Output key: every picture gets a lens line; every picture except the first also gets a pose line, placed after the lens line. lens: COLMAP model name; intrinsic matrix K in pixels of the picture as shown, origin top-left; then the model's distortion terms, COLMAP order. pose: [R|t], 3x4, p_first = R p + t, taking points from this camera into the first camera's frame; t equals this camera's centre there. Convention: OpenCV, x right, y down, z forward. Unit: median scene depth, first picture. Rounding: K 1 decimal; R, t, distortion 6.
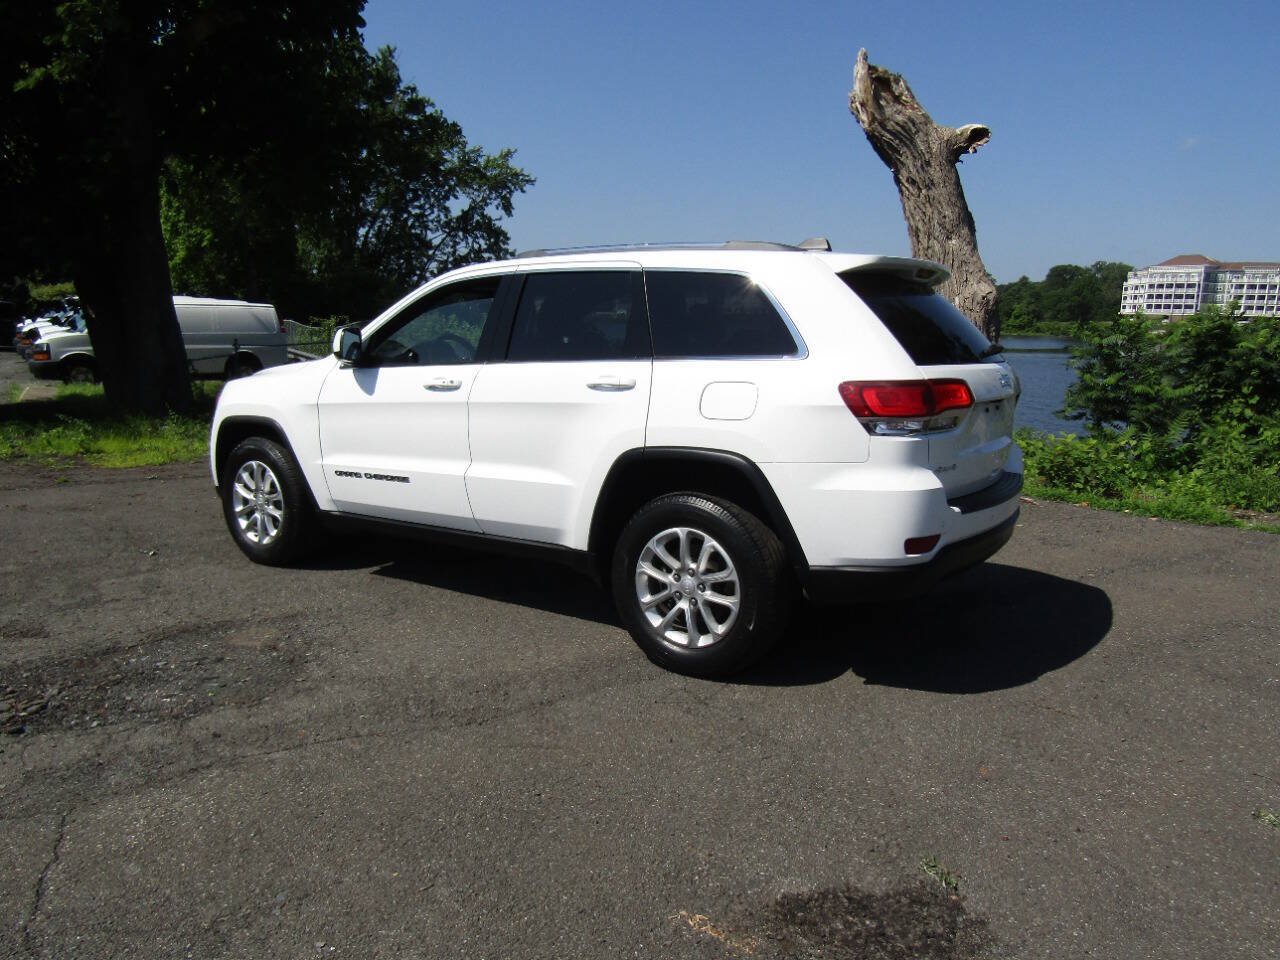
lens RADIAL K [[931.1, 0, 637.1], [0, 931.1, 468.0], [0, 0, 1]] dist [-0.011088, 0.009322]
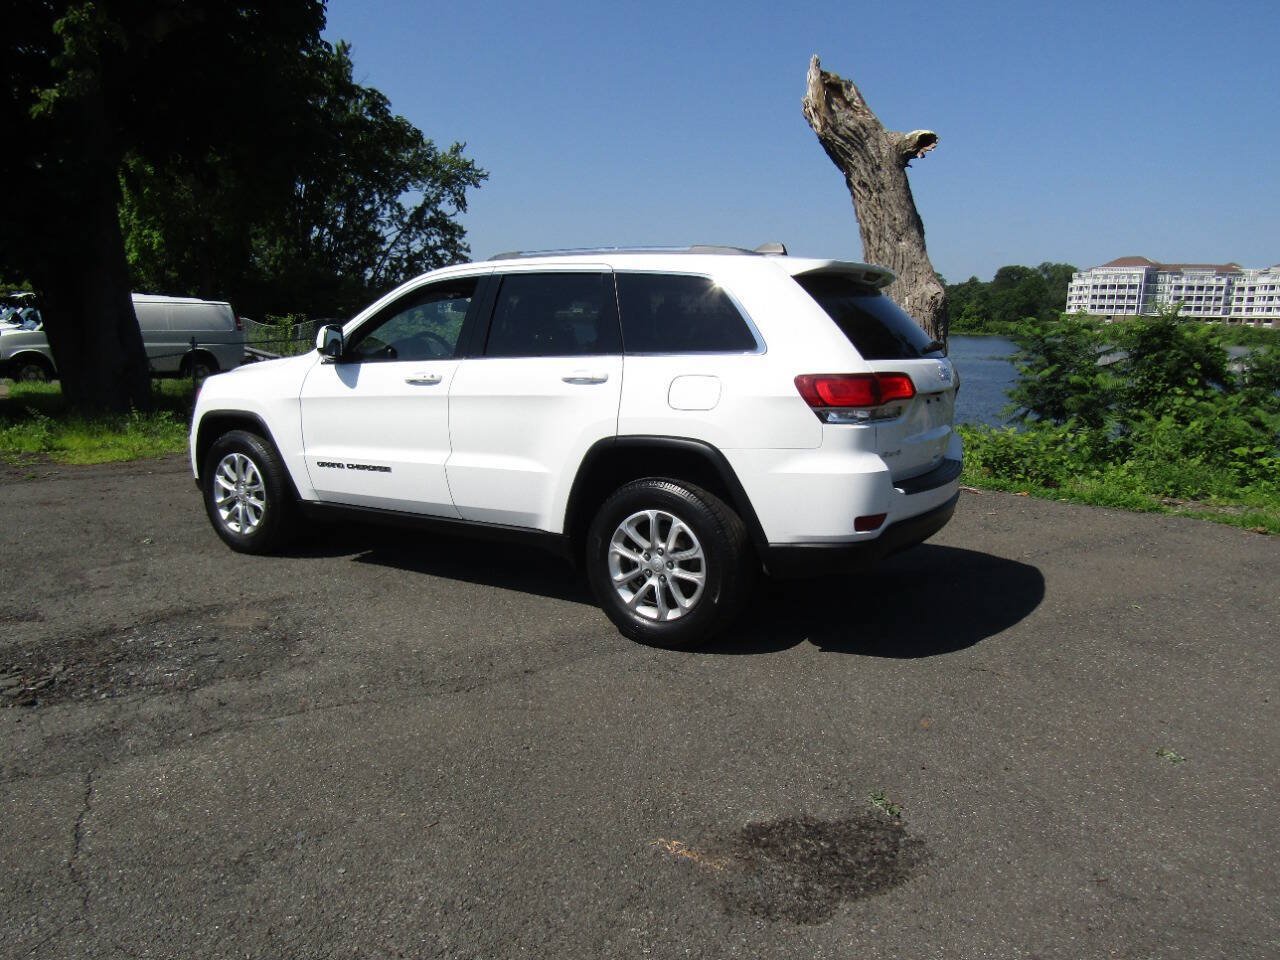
lens RADIAL K [[931.1, 0, 637.1], [0, 931.1, 468.0], [0, 0, 1]] dist [-0.011088, 0.009322]
pose [[0.998905, -0.004981, 0.046521, -0.014046], [0.004927, 0.999987, 0.001287, 0.010298], [-0.046526, -0.001056, 0.998916, -0.060671]]
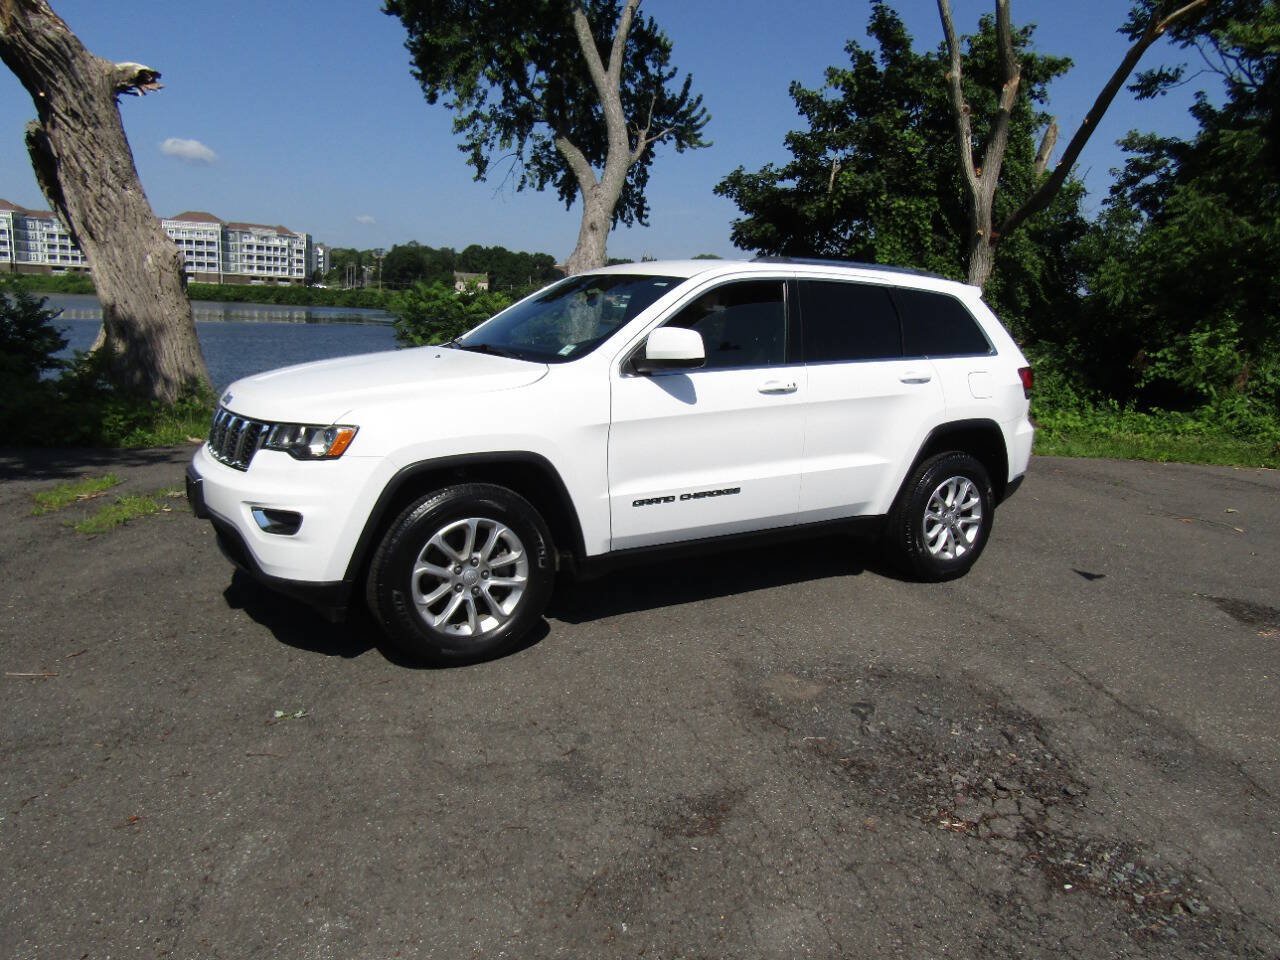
lens RADIAL K [[931.1, 0, 637.1], [0, 931.1, 468.0], [0, 0, 1]] dist [-0.011088, 0.009322]
pose [[0.410083, -0.152431, 0.899220, -1.051707], [0.103583, 0.987339, 0.120131, -0.124400], [-0.906147, 0.043880, 0.420680, 0.635894]]
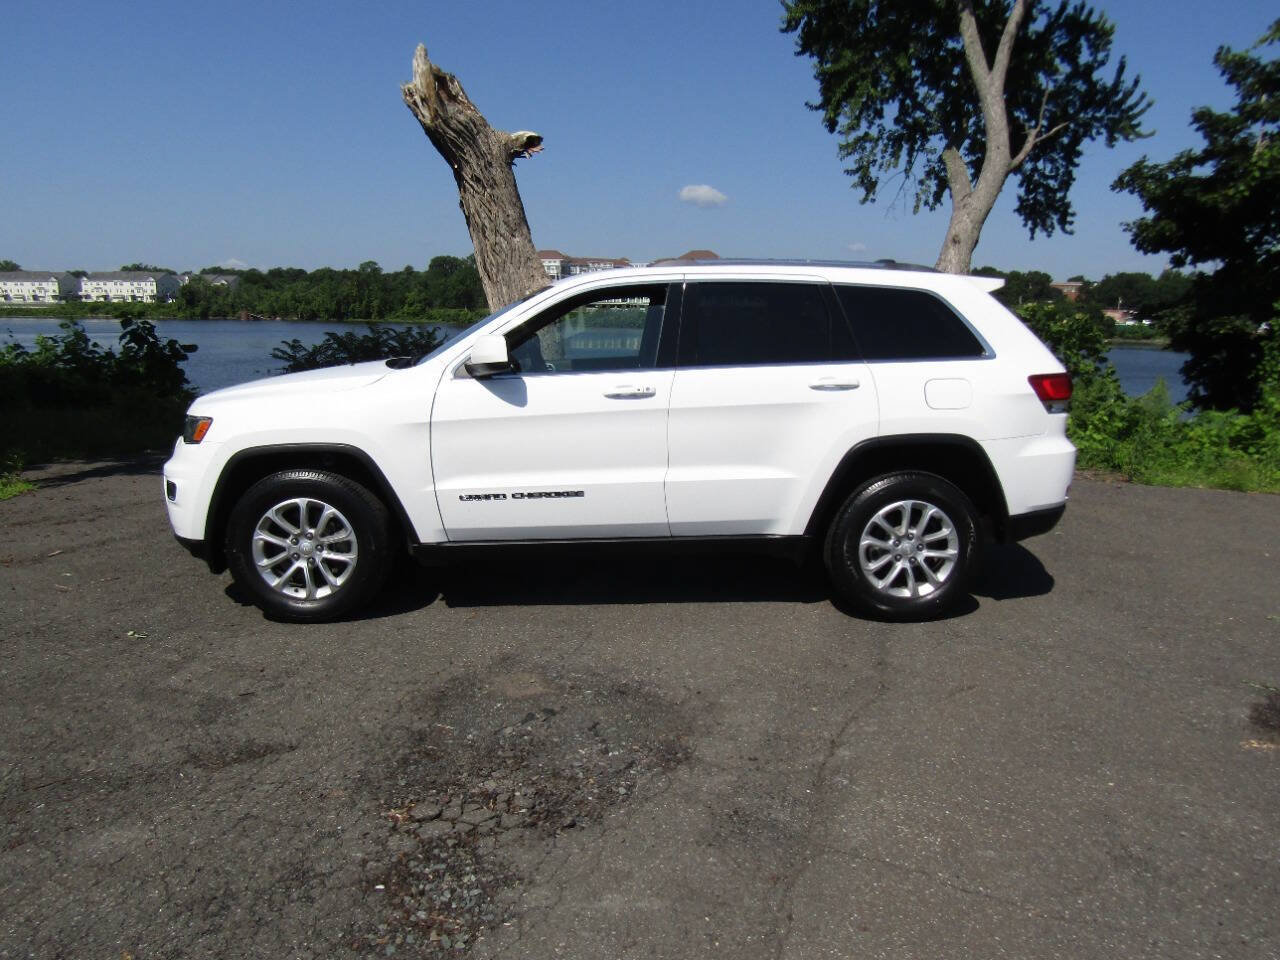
lens RADIAL K [[931.1, 0, 637.1], [0, 931.1, 468.0], [0, 0, 1]] dist [-0.011088, 0.009322]
pose [[0.804757, -0.098883, 0.585311, -0.699331], [0.090924, 0.994926, 0.043070, -0.045993], [-0.586600, 0.018558, 0.809664, 0.171159]]
